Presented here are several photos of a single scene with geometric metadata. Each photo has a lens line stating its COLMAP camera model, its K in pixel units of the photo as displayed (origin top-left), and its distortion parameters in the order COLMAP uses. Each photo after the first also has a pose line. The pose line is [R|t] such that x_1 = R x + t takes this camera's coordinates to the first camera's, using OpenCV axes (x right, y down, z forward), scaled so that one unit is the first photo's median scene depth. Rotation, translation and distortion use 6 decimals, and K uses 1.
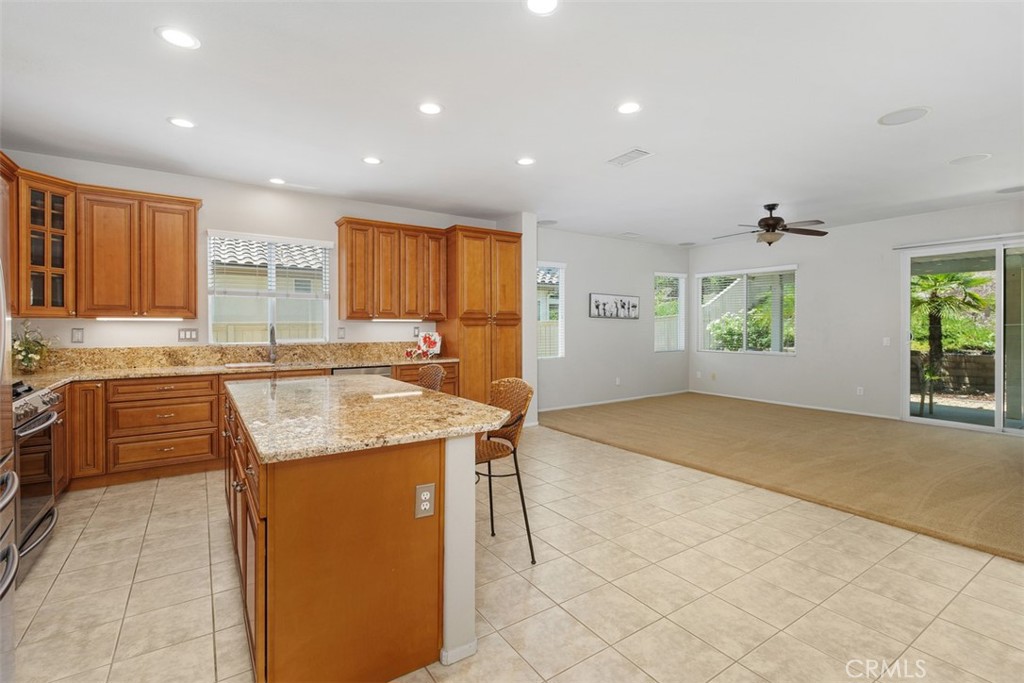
lens RADIAL K [[470.7, 0, 508.4], [0, 470.7, 328.9], [0, 0, 1]] dist [0.006464, -0.002800]
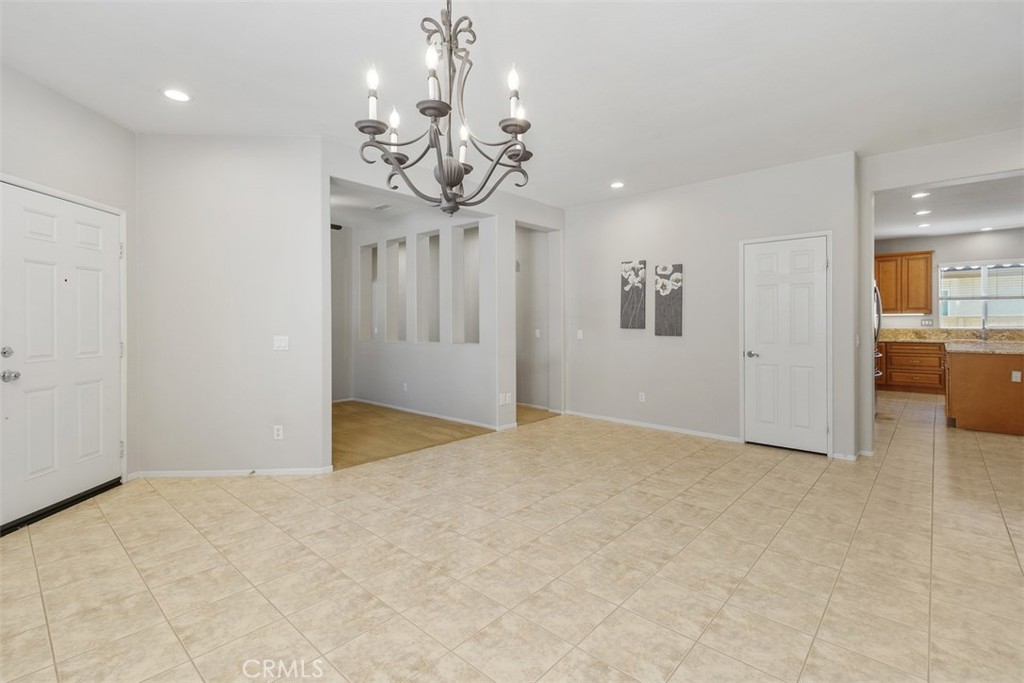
lens RADIAL K [[470.7, 0, 511.5], [0, 470.7, 322.8], [0, 0, 1]] dist [0.006464, -0.002800]
pose [[0.247737, 0.000141, -0.968827, 0.669951], [-0.003553, 0.999993, -0.000763, 0.018995], [0.968821, 0.003632, 0.247735, -0.975349]]
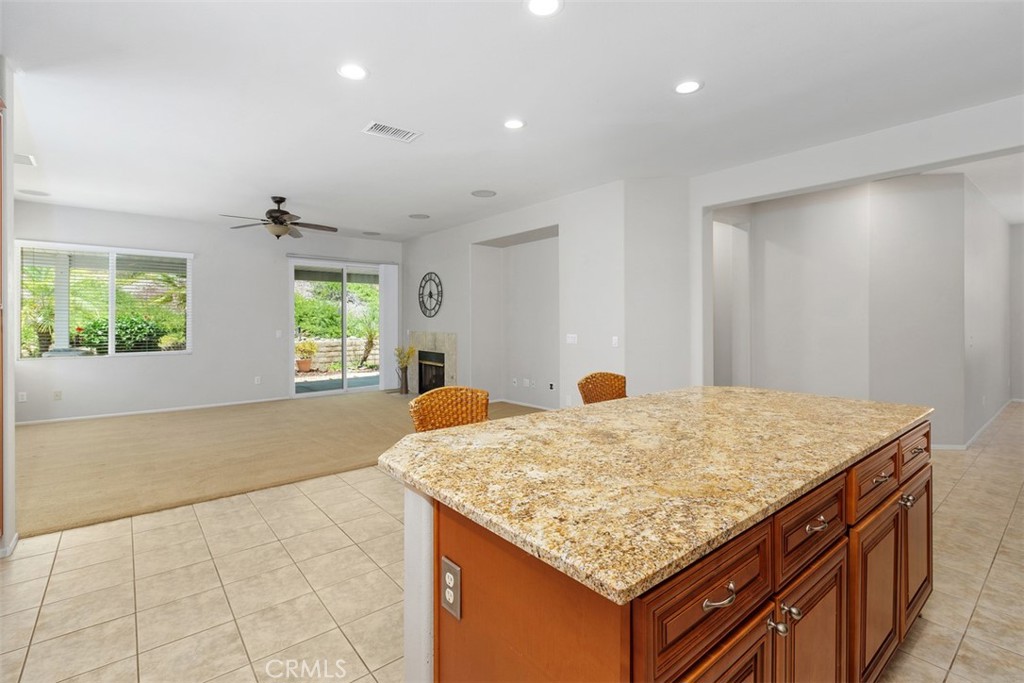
lens RADIAL K [[470.7, 0, 514.1], [0, 470.7, 318.3], [0, 0, 1]] dist [0.006464, -0.002800]
pose [[-0.090013, 0.004163, 0.995932, -0.542371], [0.010225, 0.999942, -0.003256, -0.003514], [-0.995888, 0.009890, -0.090050, 0.698152]]
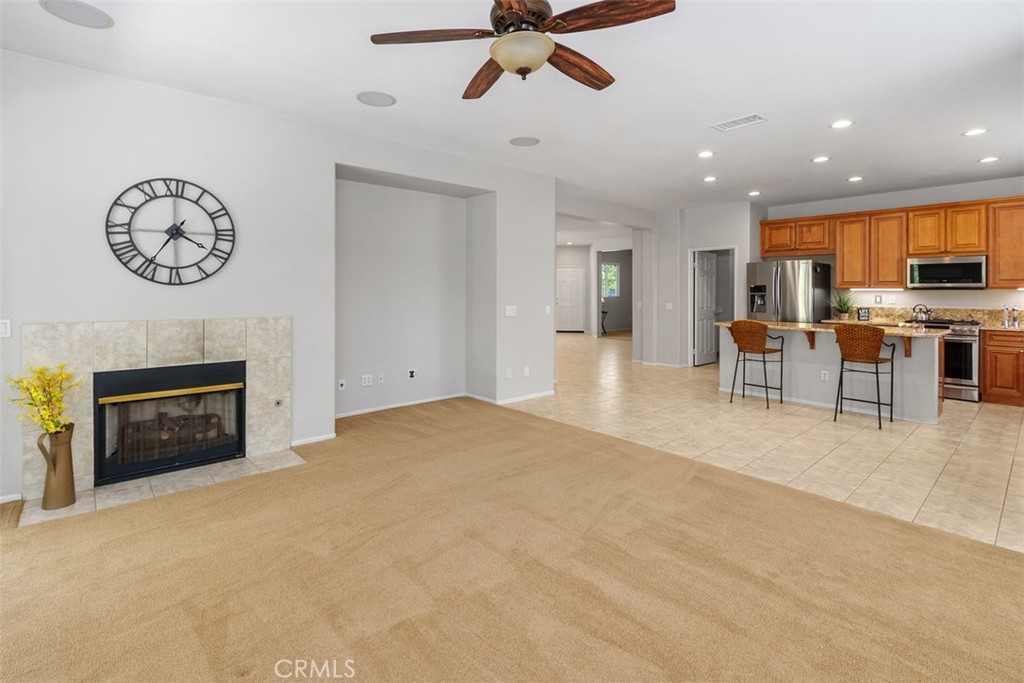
lens RADIAL K [[470.7, 0, 499.6], [0, 470.7, 292.1], [0, 0, 1]] dist [0.006464, -0.002800]
pose [[-0.992626, -0.002915, -0.121180, 0.722668], [-0.003859, 0.999964, 0.007557, -0.012069], [0.121153, 0.007969, -0.992602, 1.588069]]
